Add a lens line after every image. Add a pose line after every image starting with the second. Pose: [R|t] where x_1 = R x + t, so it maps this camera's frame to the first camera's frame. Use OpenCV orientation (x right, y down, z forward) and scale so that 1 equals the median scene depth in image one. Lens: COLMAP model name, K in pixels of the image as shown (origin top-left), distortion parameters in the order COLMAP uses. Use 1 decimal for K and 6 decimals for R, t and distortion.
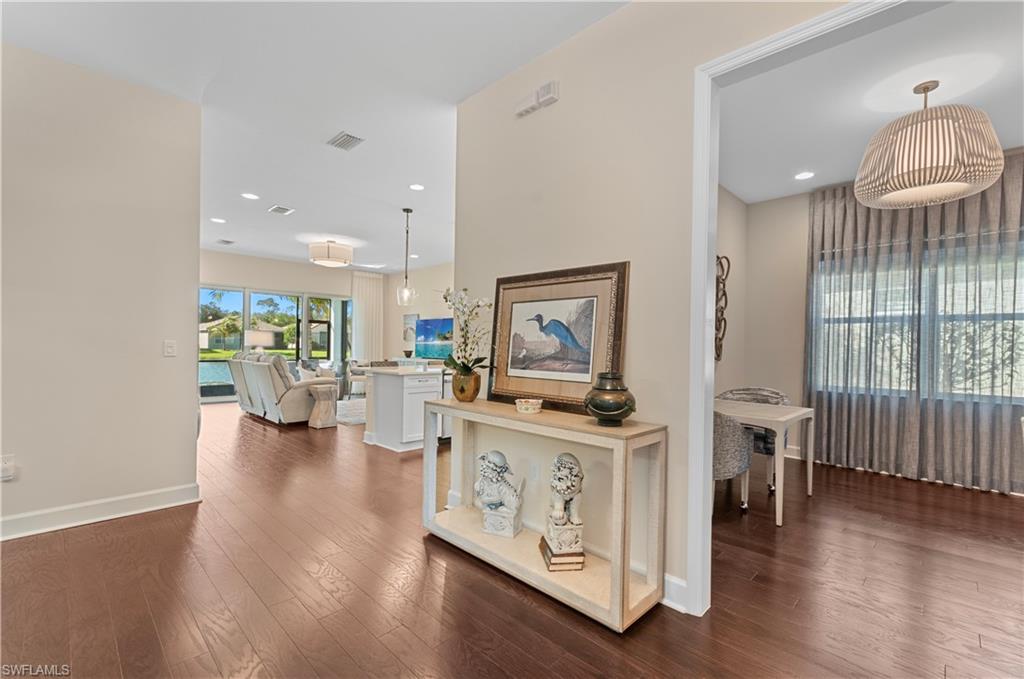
lens RADIAL K [[442.9, 0, 513.2], [0, 442.9, 344.0], [0, 0, 1]] dist [-0.000962, -0.000235]
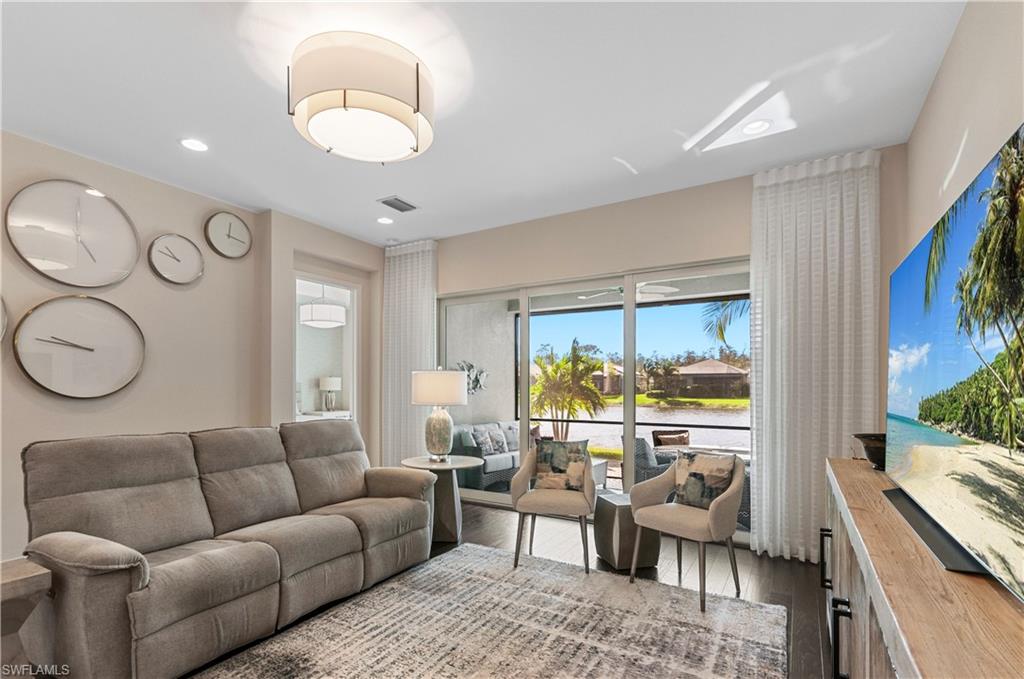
lens RADIAL K [[483.3, 0, 506.0], [0, 483.3, 386.1], [0, 0, 1]] dist [0.013680, 0.000169]
pose [[0.227368, -0.014174, -0.973706, -0.123745], [0.006967, 0.999892, -0.012929, -0.014935], [0.973784, -0.003844, 0.227442, 1.733811]]
